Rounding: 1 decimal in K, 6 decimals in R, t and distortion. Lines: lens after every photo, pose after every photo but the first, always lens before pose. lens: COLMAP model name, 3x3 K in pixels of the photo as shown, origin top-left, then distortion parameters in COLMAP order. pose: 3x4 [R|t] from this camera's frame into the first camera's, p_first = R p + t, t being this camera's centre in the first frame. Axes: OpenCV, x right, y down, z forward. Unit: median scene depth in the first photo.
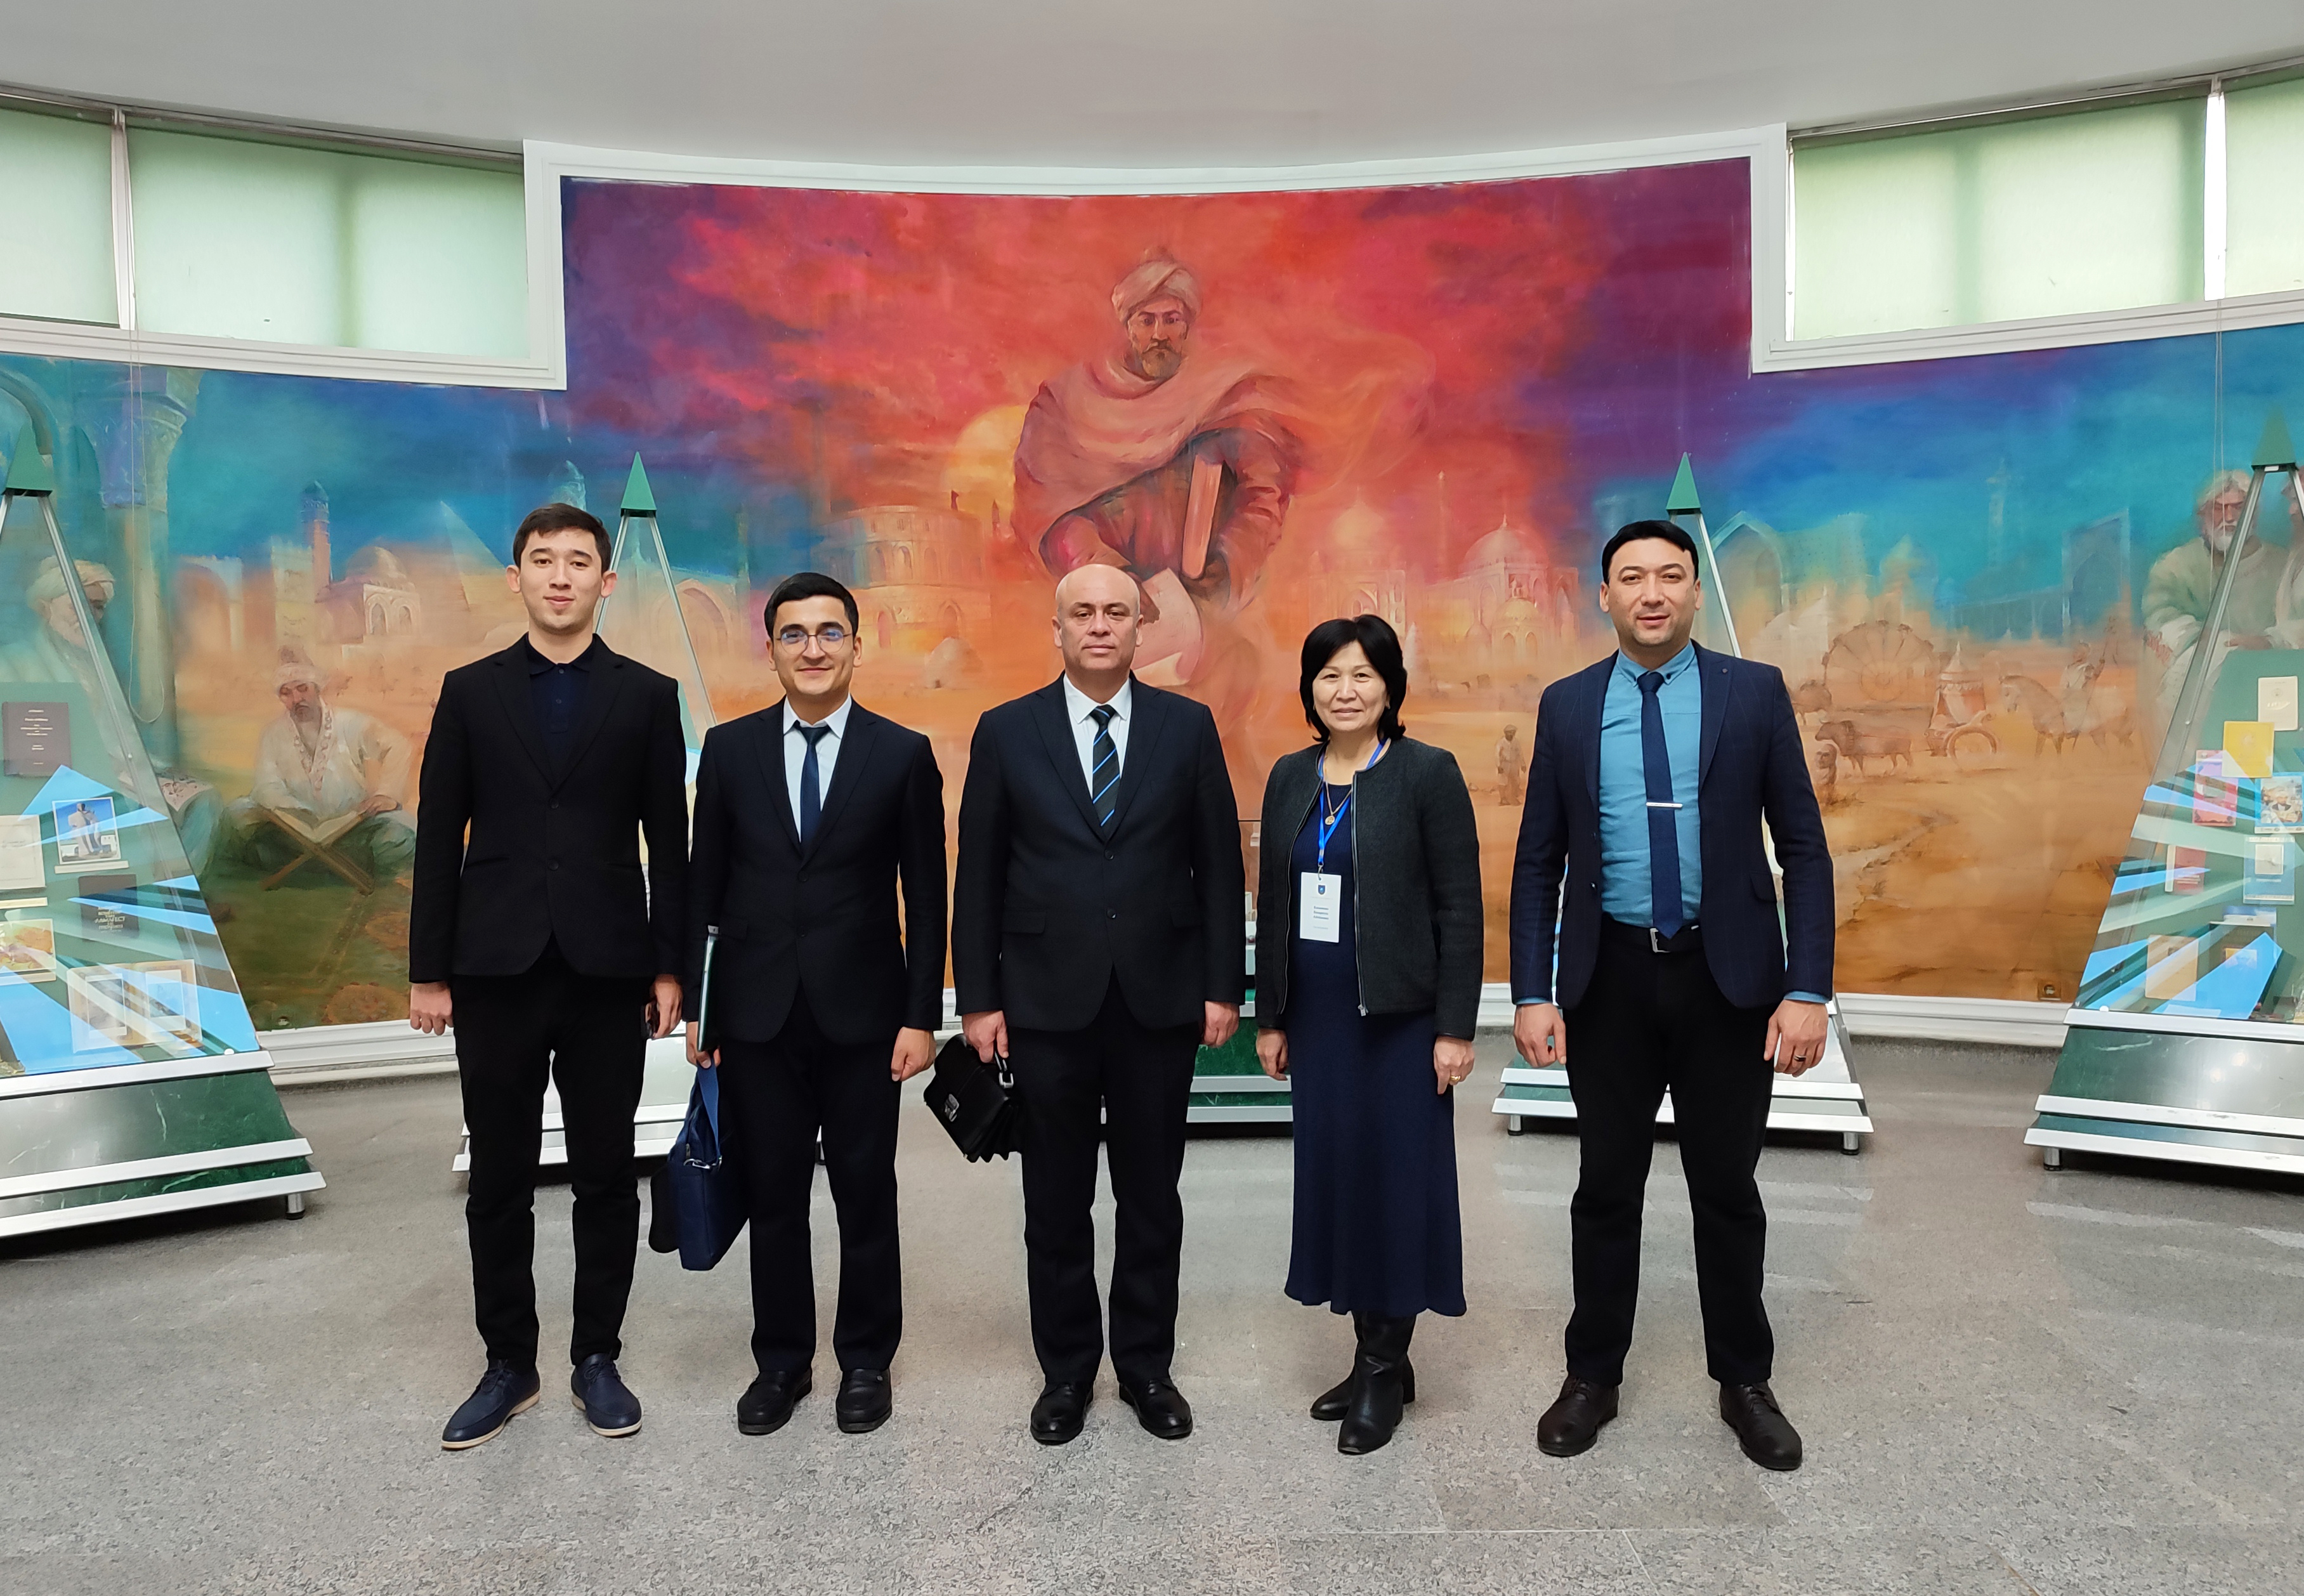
lens RADIAL K [[1828.1, 0, 1175.2], [0, 1828.1, 767.8], [0, 0, 1]] dist [0.006103, 0.008113]
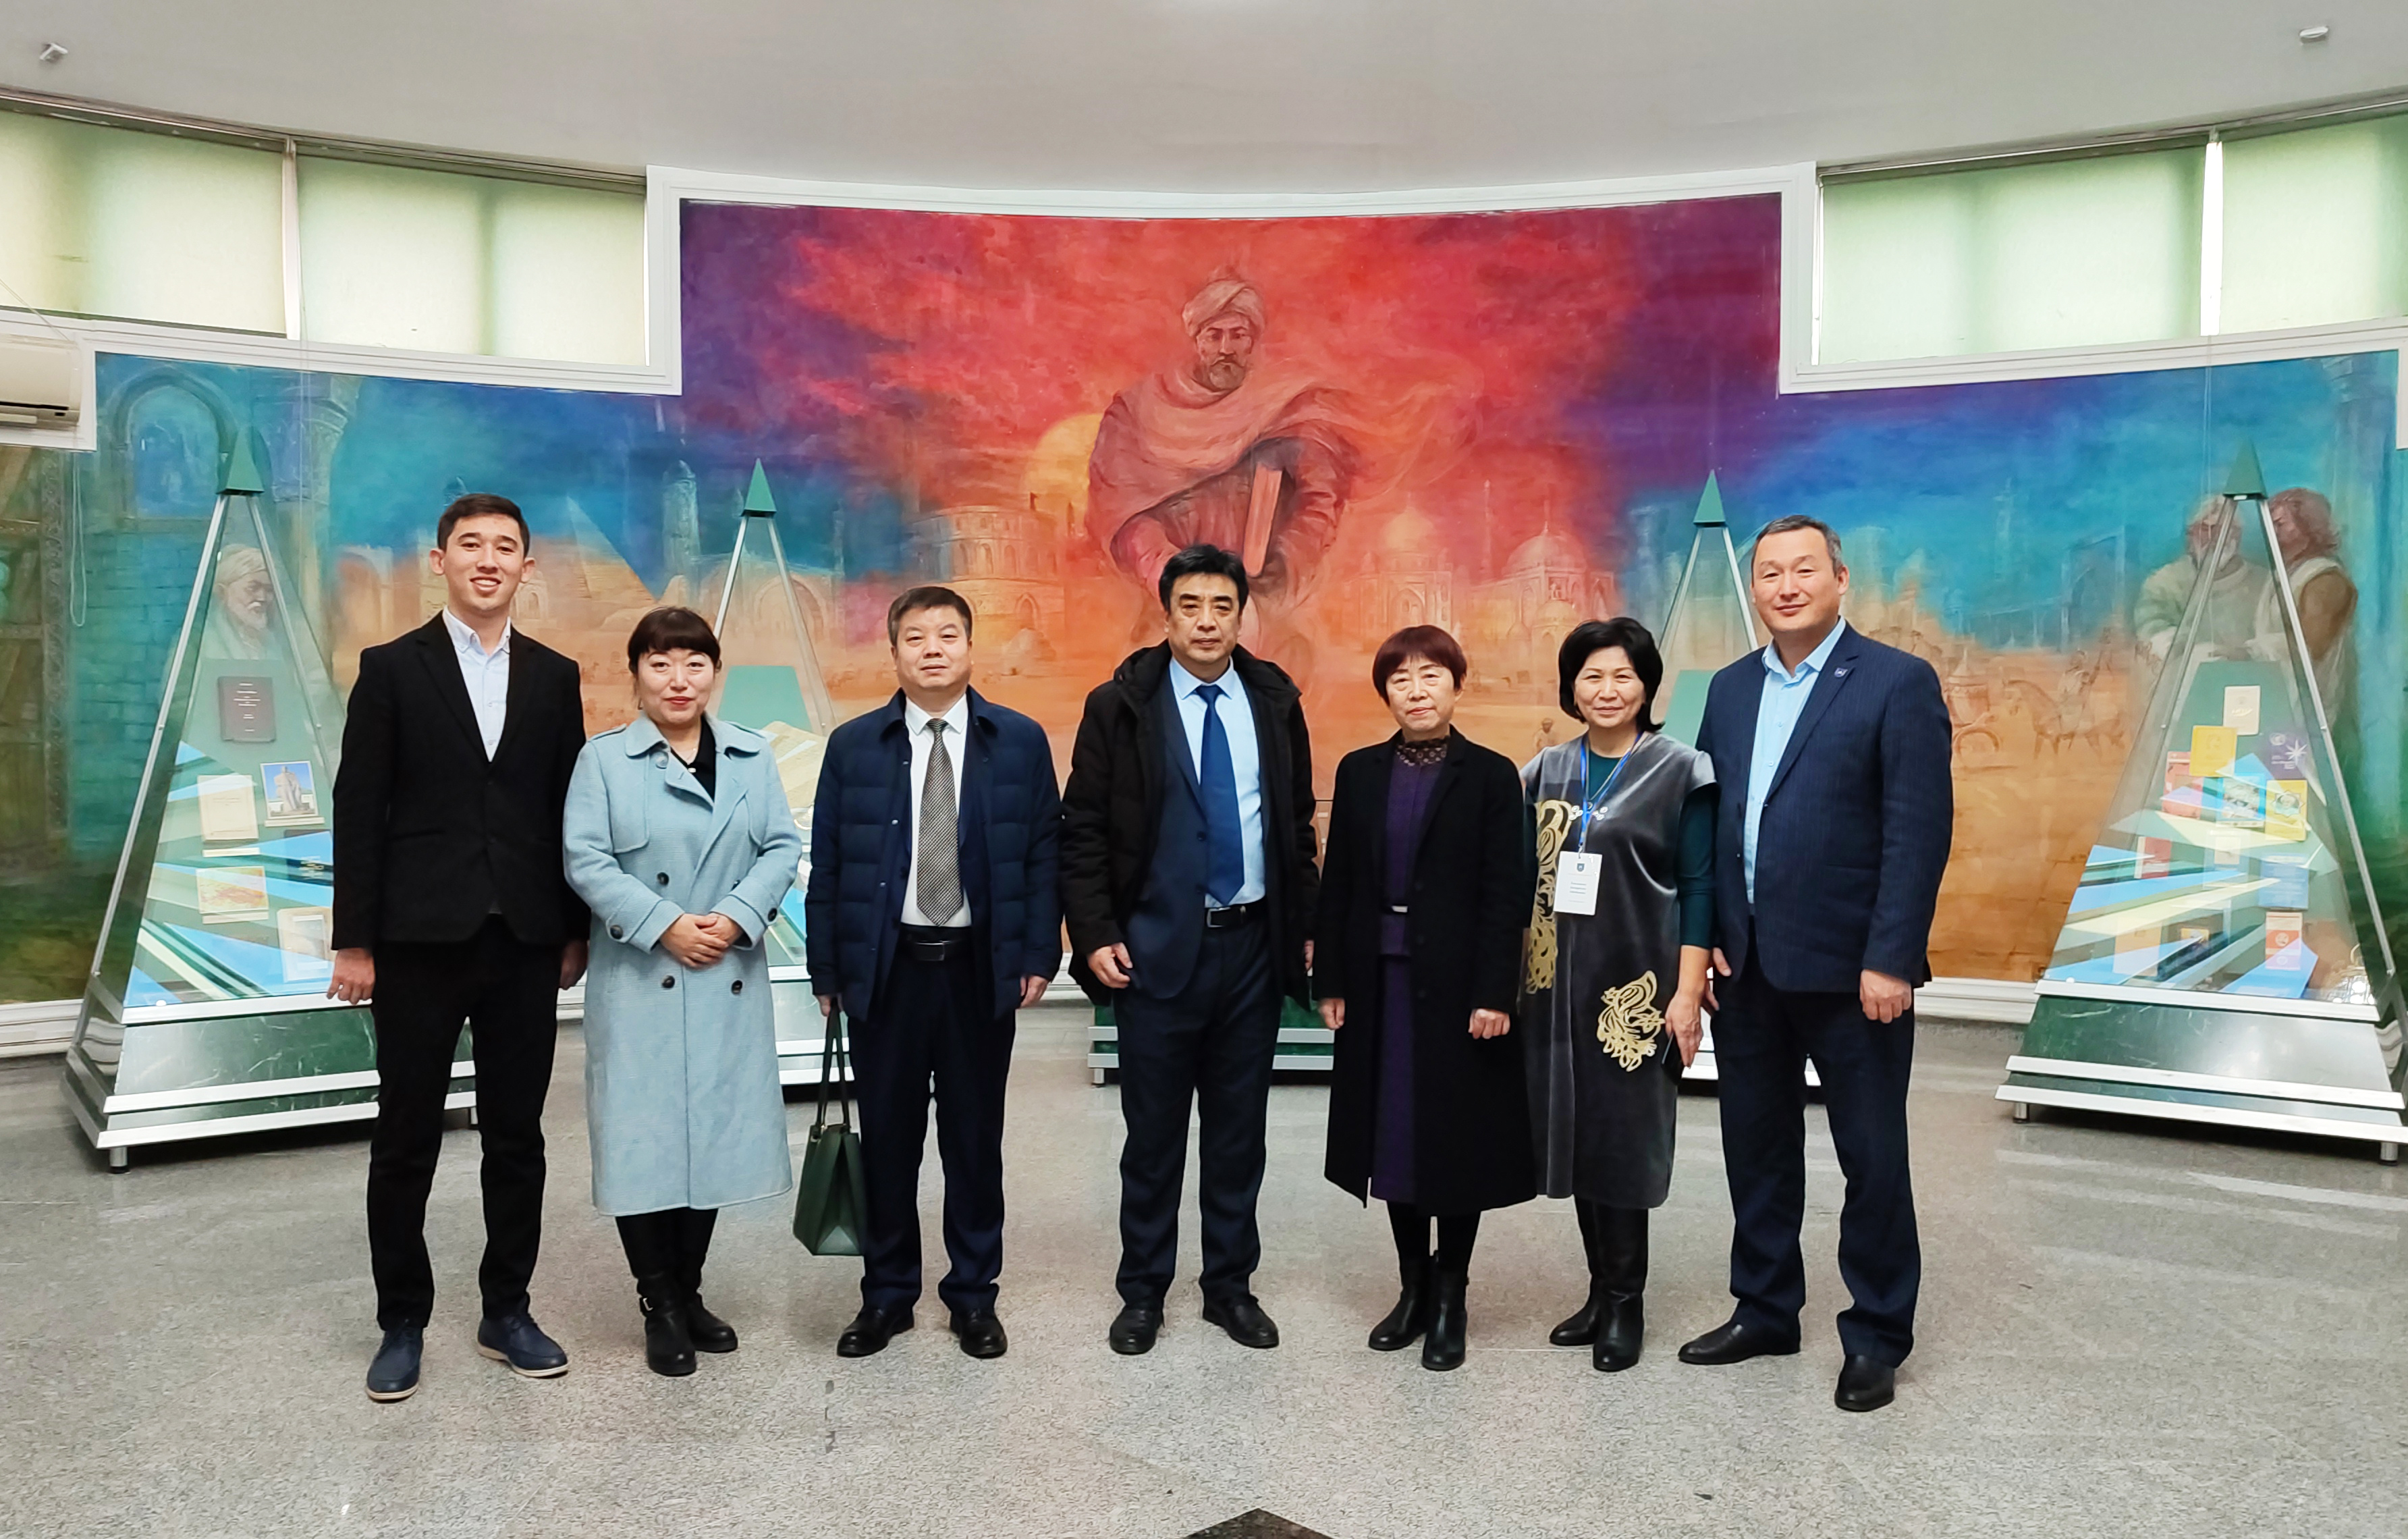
lens RADIAL K [[1934.3, 0, 1160.7], [0, 1934.3, 769.0], [0, 0, 1]] dist [0.026507, -0.025426]
pose [[0.999631, 0.017191, -0.021031, -0.019953], [-0.017059, 0.999834, 0.006446, 0.003119], [0.021138, -0.006085, 0.999758, -0.147018]]
